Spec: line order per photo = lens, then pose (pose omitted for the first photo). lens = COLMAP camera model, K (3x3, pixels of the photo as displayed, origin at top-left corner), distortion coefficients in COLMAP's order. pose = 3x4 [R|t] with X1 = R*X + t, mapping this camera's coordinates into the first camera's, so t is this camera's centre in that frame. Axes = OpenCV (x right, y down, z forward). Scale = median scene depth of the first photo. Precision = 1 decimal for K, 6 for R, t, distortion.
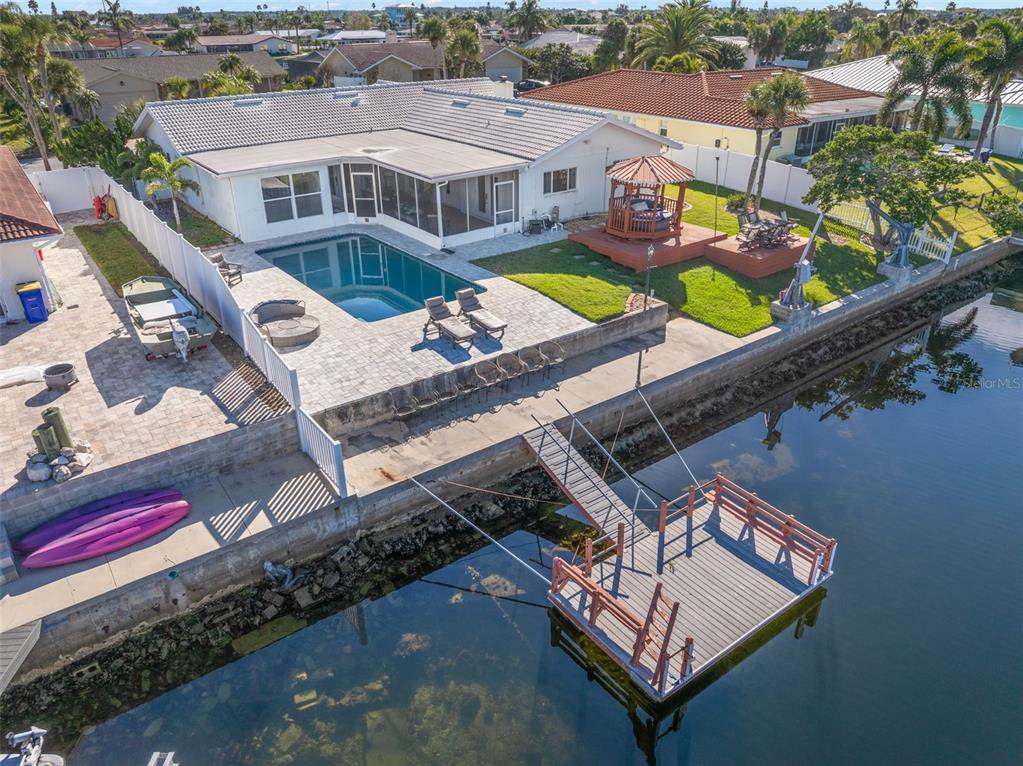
lens RADIAL K [[727.6, 0, 511.5], [0, 727.6, 383.0], [0, 0, 1]] dist [-0.002984, 0.000504]
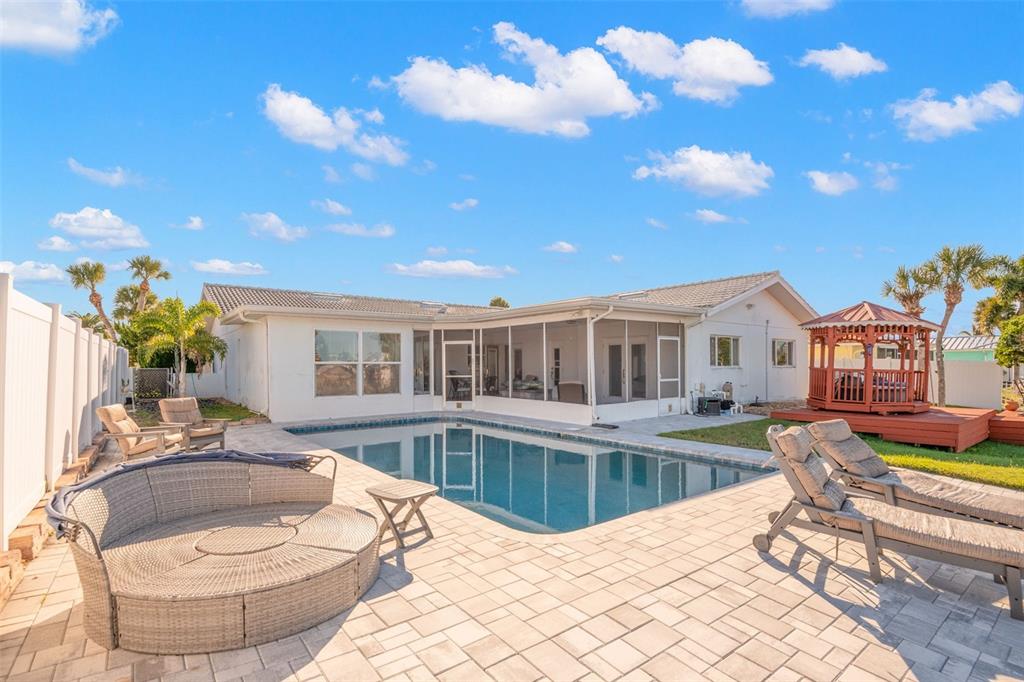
lens RADIAL K [[486.6, 0, 513.6], [0, 486.6, 361.4], [0, 0, 1]] dist [-0.001653, -0.000529]
pose [[0.999992, -0.003192, -0.002351, -0.147942], [0.001737, 0.885764, -0.464133, -0.039887], [0.003564, 0.464125, 0.885762, 0.570027]]
